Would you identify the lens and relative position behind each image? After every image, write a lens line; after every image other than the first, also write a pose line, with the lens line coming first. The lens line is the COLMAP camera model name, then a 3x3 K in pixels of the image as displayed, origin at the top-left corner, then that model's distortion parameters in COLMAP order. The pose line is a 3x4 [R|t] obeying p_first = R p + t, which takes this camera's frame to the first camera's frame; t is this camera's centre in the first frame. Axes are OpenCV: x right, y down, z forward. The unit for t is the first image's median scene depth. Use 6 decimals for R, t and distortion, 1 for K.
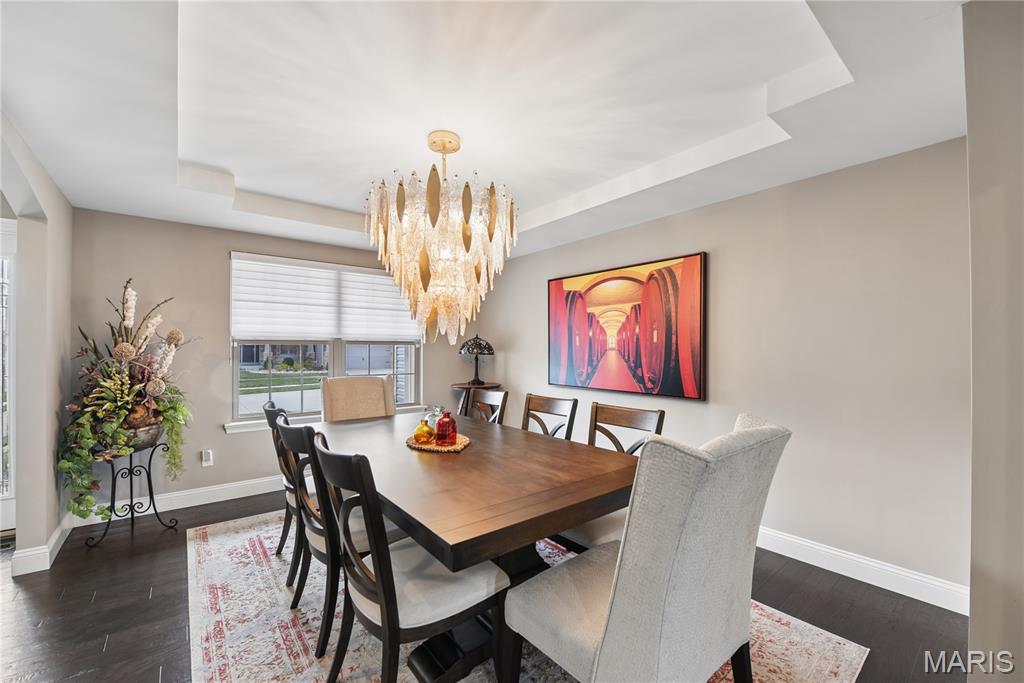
lens RADIAL K [[412.3, 0, 516.1], [0, 412.3, 345.6], [0, 0, 1]] dist [-0.019683, -0.000835]
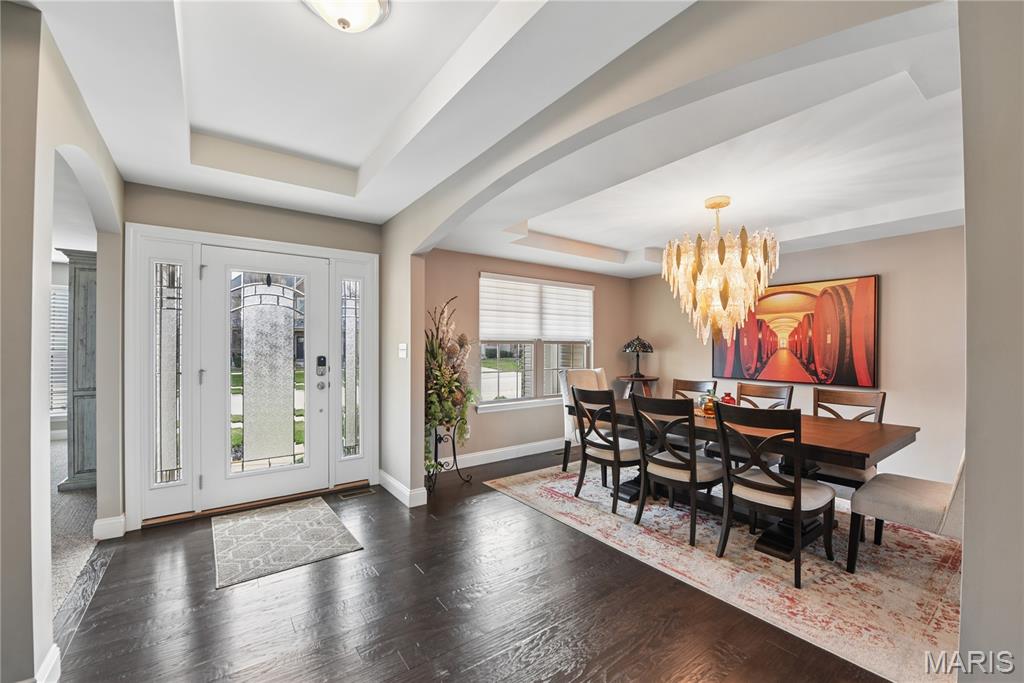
lens RADIAL K [[412.3, 0, 512.8], [0, 412.3, 346.5], [0, 0, 1]] dist [-0.019683, -0.000835]
pose [[0.998419, 0.002594, -0.056147, -0.550057], [-0.002092, 0.999957, 0.008989, -0.007583], [0.056167, -0.008857, 0.998382, -0.308063]]
